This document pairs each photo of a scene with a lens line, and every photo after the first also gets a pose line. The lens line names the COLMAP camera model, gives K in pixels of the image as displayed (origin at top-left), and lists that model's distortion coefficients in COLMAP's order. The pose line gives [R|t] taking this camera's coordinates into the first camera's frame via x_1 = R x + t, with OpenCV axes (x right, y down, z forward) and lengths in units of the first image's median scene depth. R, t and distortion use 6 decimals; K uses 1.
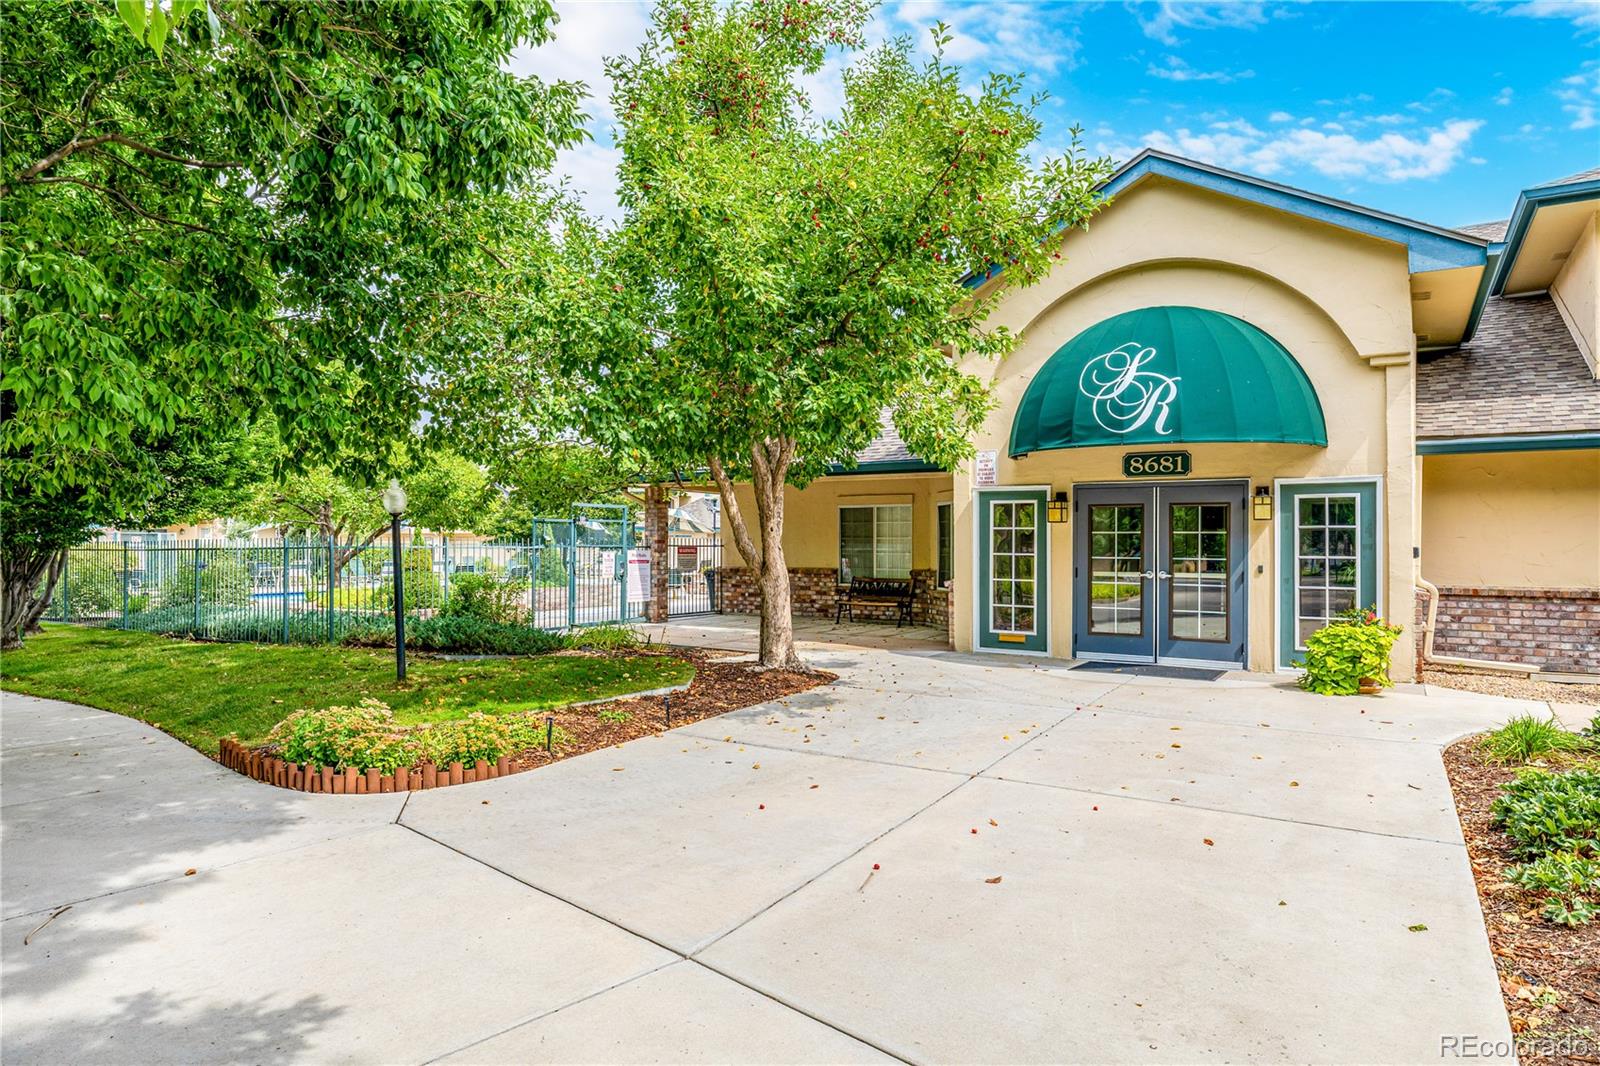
lens RADIAL K [[945.3, 0, 804.0], [0, 945.3, 535.3], [0, 0, 1]] dist [-0.000472, 0.000066]
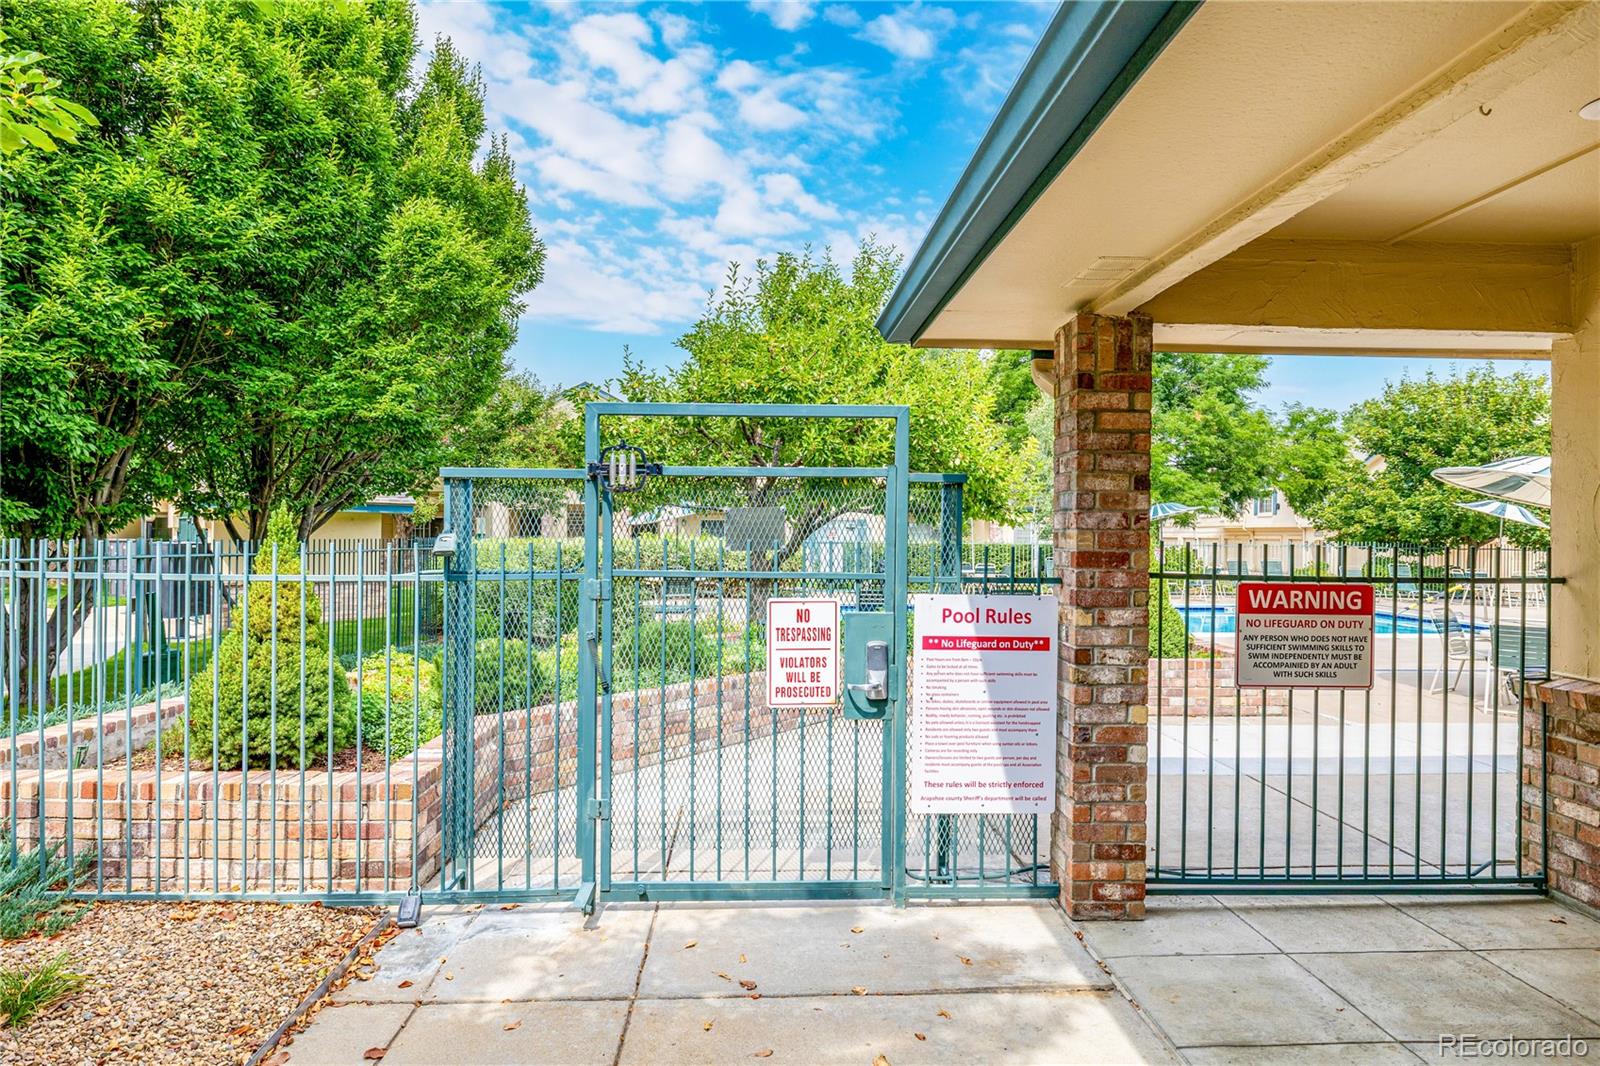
lens RADIAL K [[945.3, 0, 796.7], [0, 945.3, 532.9], [0, 0, 1]] dist [-0.000472, 0.000066]
pose [[0.564174, 0.003293, -0.825650, -0.011468], [-0.000551, 0.999993, 0.003611, -0.000427], [0.825656, -0.001583, 0.564172, 1.340465]]
